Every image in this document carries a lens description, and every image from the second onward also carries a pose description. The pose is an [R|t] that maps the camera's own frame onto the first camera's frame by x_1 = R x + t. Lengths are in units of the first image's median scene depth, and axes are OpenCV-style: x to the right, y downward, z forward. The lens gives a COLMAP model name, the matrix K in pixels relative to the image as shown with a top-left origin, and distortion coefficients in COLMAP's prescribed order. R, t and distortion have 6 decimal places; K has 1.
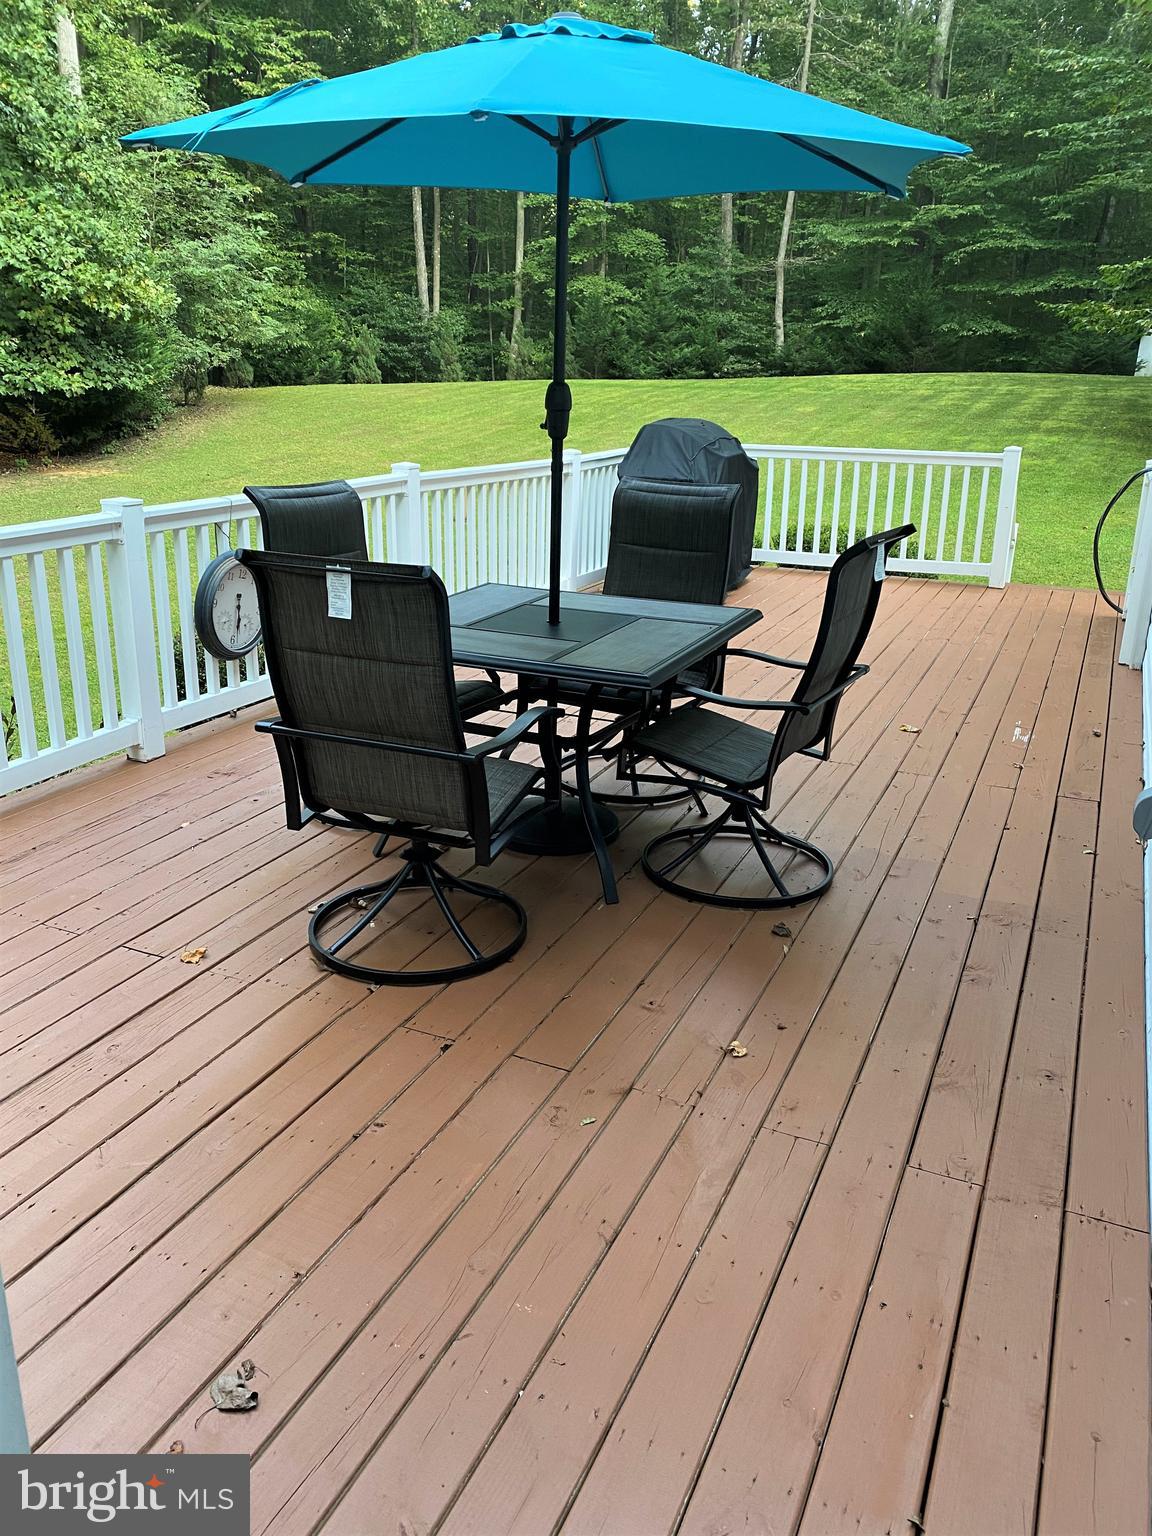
lens RADIAL K [[1190.1, 0, 569.0], [0, 1190.1, 761.4], [0, 0, 1]] dist [0.053076, -0.052179]
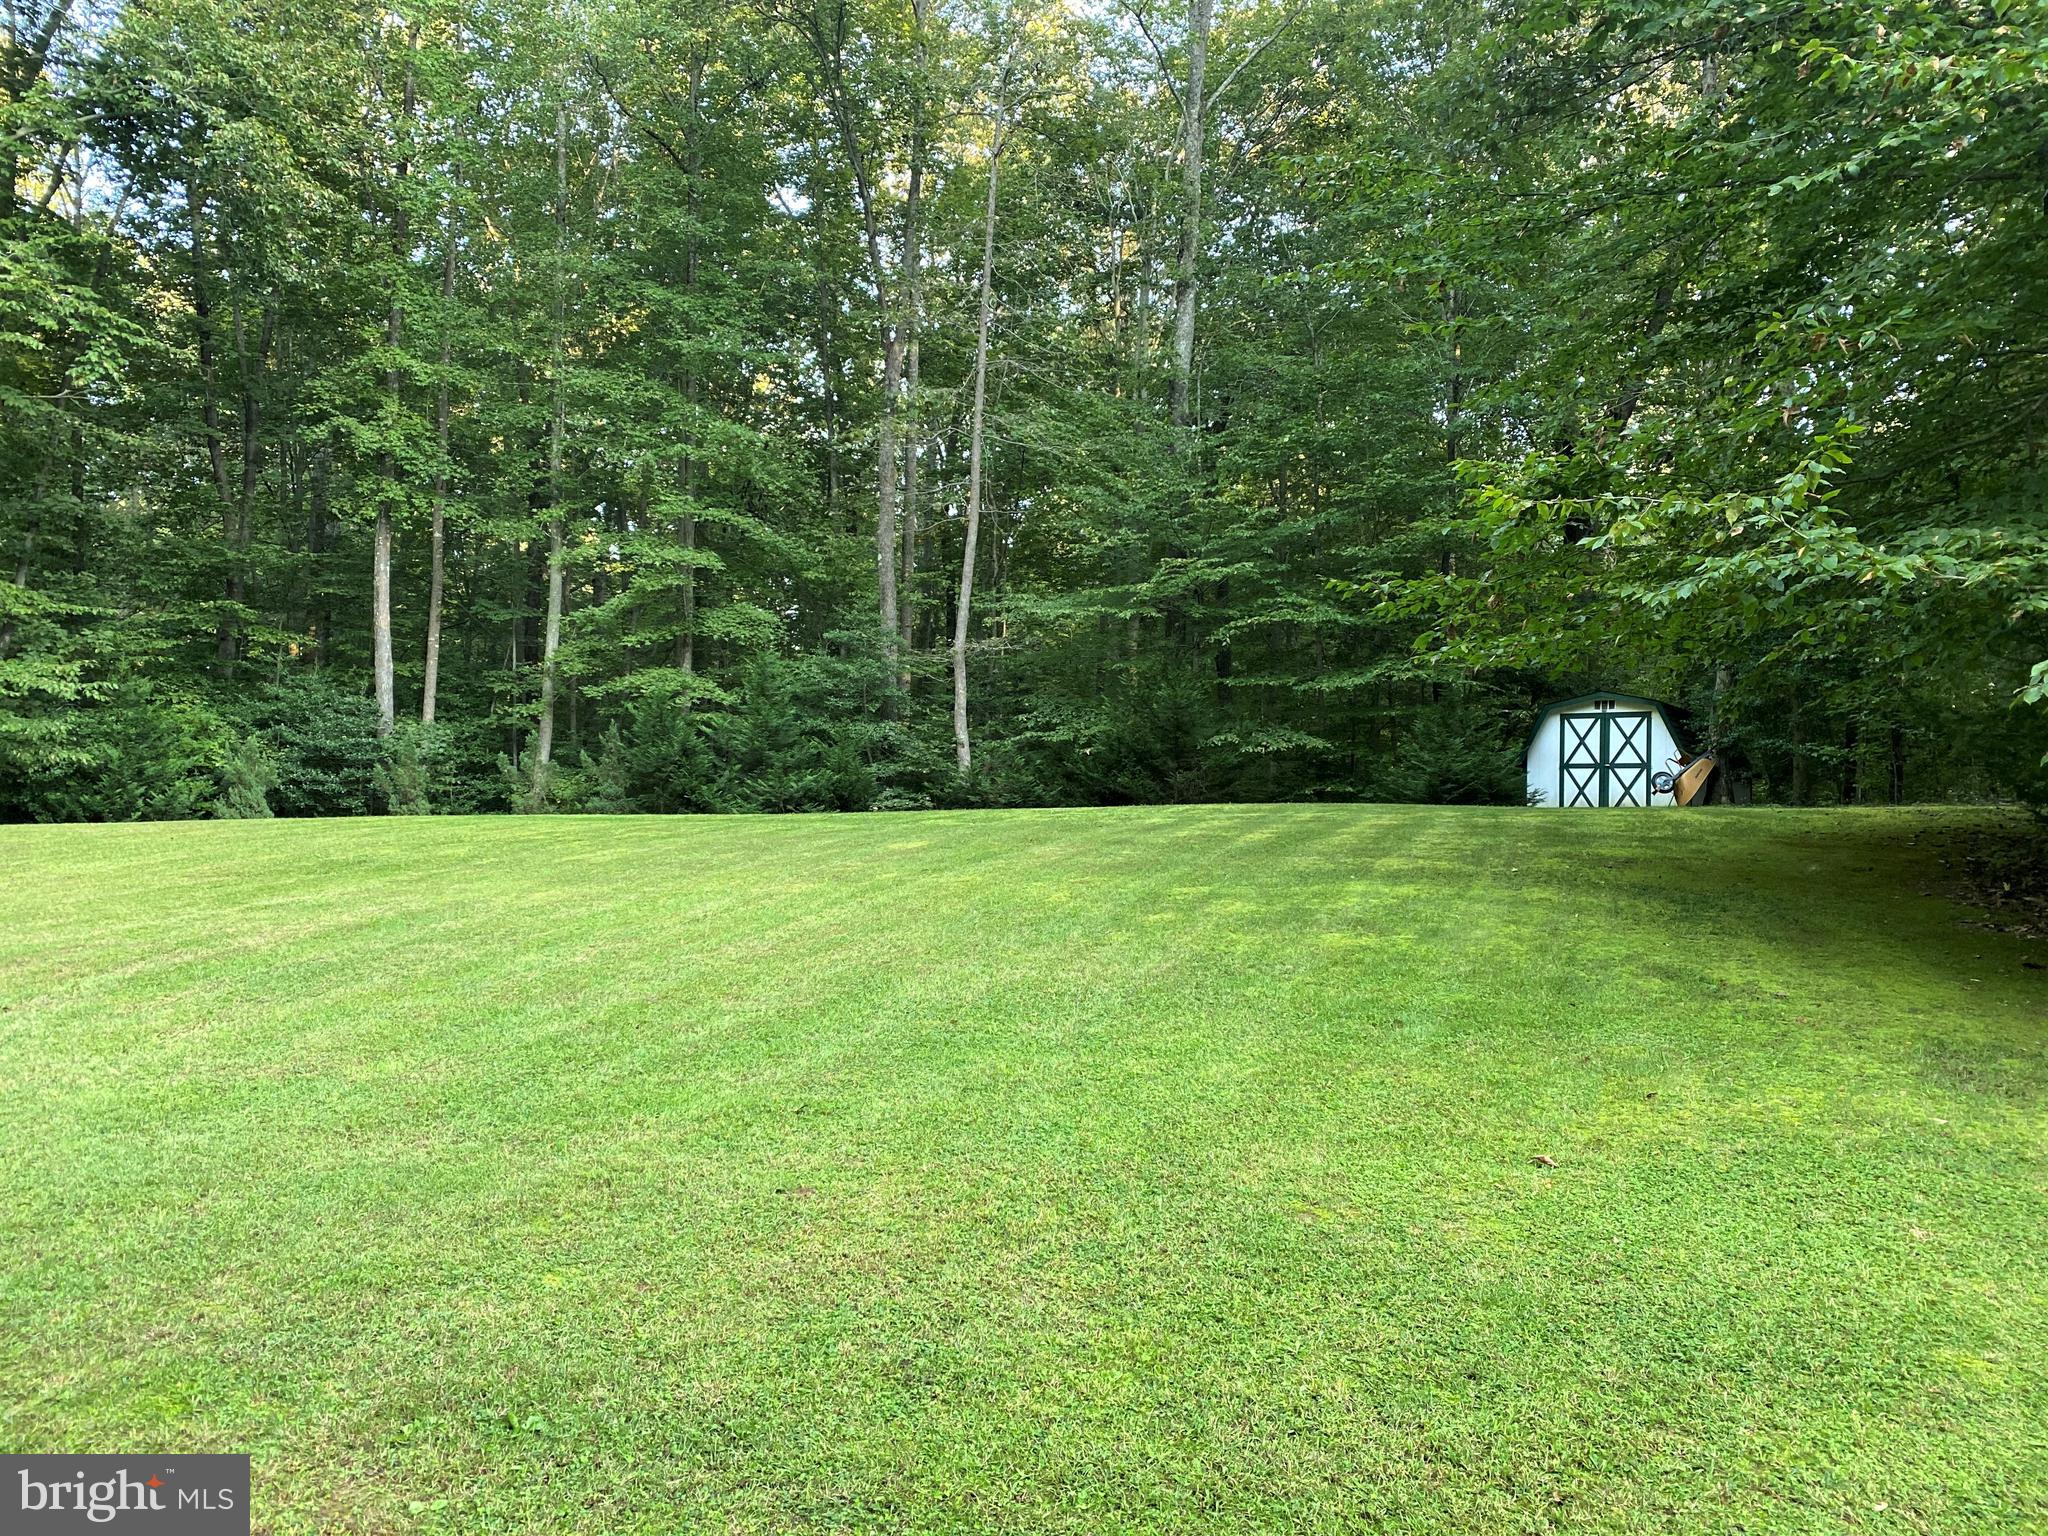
lens RADIAL K [[1586.8, 0, 1028.2], [0, 1586.8, 768.2], [0, 0, 1]] dist [0.053076, -0.052179]
pose [[0.991335, 0.004833, 0.131272, 0.103670], [0.042789, 0.932940, -0.357481, -0.059830], [-0.124197, 0.360000, 0.924649, 0.252686]]
